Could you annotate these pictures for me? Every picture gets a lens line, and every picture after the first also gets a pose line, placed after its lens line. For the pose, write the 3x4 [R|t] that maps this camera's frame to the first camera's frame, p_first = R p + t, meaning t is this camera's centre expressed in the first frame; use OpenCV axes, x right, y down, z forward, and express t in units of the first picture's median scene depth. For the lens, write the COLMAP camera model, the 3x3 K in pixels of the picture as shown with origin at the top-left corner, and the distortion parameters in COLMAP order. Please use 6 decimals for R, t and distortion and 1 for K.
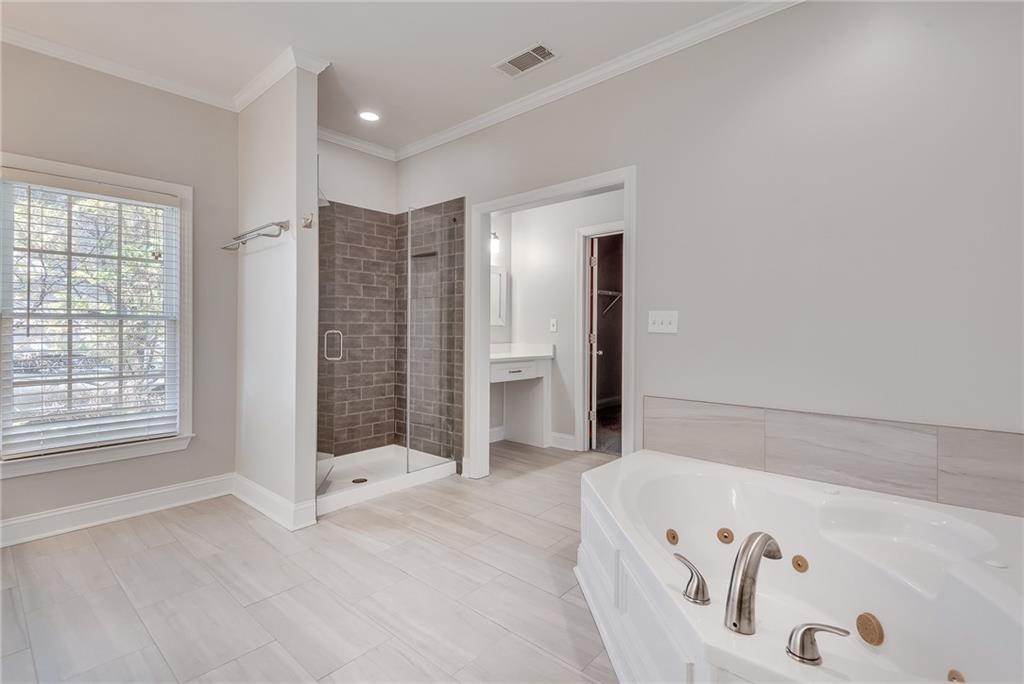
lens RADIAL K [[481.1, 0, 499.9], [0, 481.1, 336.7], [0, 0, 1]] dist [0.001351, -0.000385]
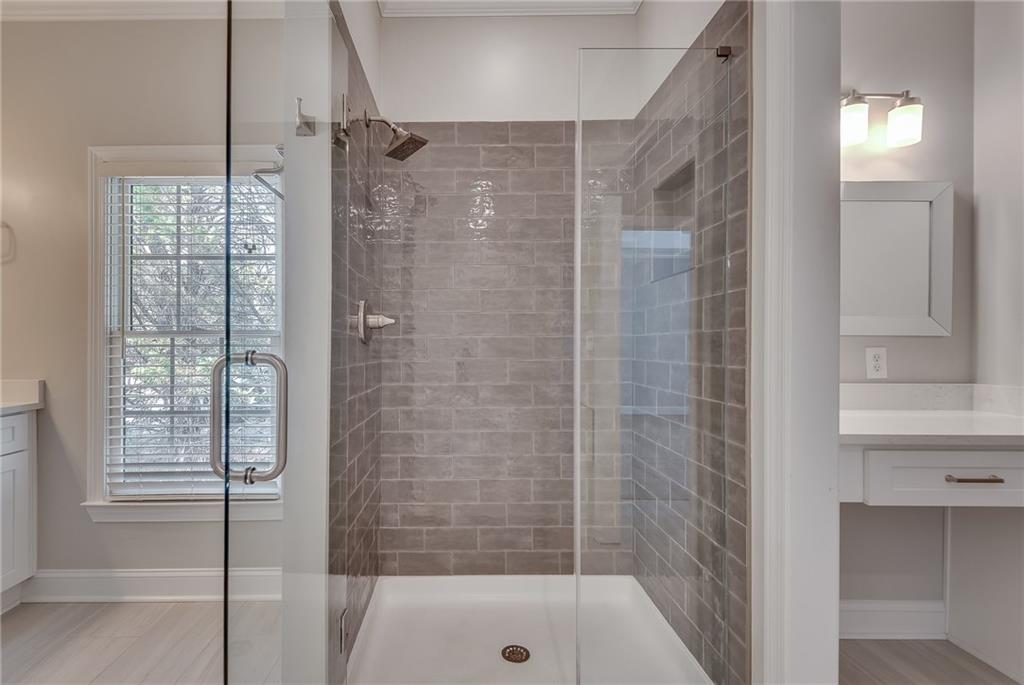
lens RADIAL K [[494.2, 0, 469.4], [0, 494.2, 347.2], [0, 0, 1]] dist [0.004815, 0.000015]
pose [[0.681601, -0.002943, -0.731719, 0.049079], [-0.005437, 0.999944, -0.009085, -0.010547], [0.731704, 0.010171, 0.681546, 0.579834]]
